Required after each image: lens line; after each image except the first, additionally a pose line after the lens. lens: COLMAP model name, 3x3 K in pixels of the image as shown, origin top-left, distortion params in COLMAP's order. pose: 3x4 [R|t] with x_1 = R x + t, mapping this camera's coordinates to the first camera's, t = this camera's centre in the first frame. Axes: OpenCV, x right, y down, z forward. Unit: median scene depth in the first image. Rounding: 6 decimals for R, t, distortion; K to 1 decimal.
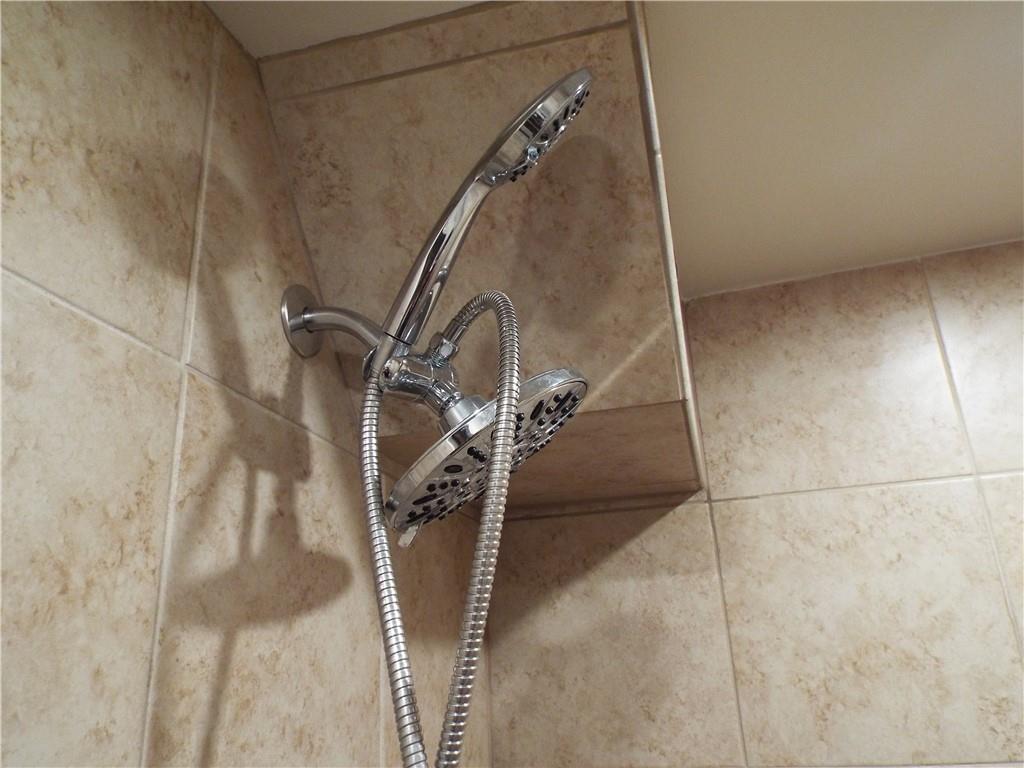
lens RADIAL K [[785.2, 0, 509.0], [0, 785.2, 382.7], [0, 0, 1]] dist [0.009356, 0.009792]
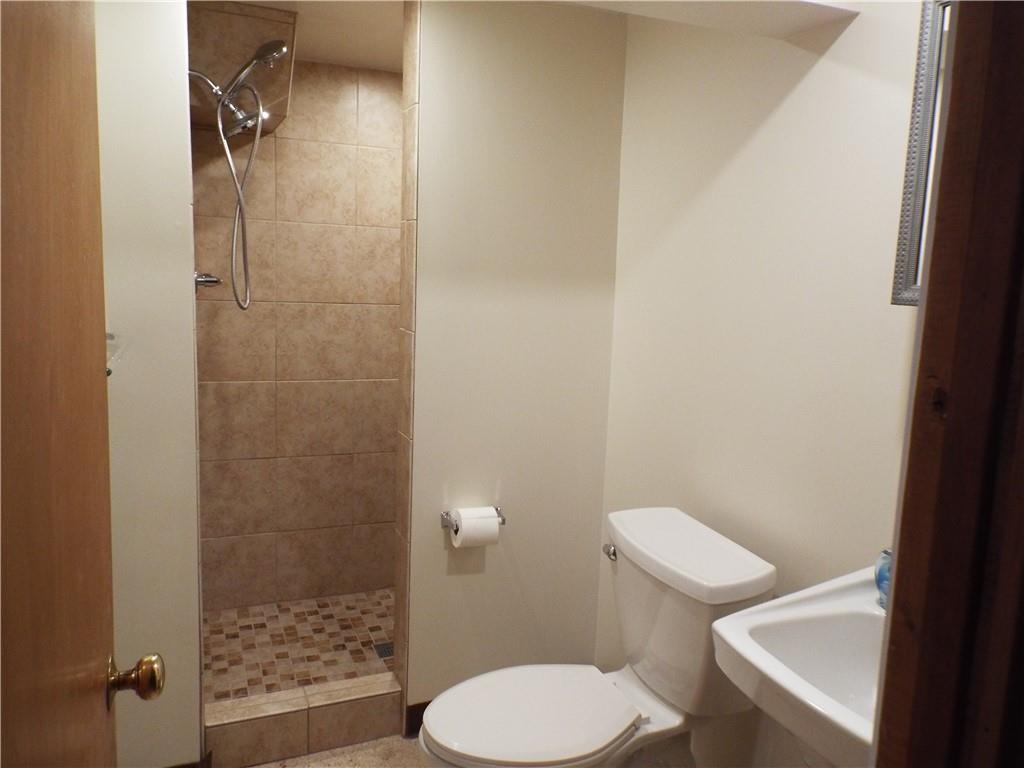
lens RADIAL K [[785.2, 0, 509.0], [0, 785.2, 382.7], [0, 0, 1]] dist [0.009356, 0.009792]
pose [[0.785598, -0.011882, 0.618623, -0.944817], [-0.288438, 0.877498, 0.383147, -0.450103], [-0.547393, -0.479434, 0.685933, -2.054981]]
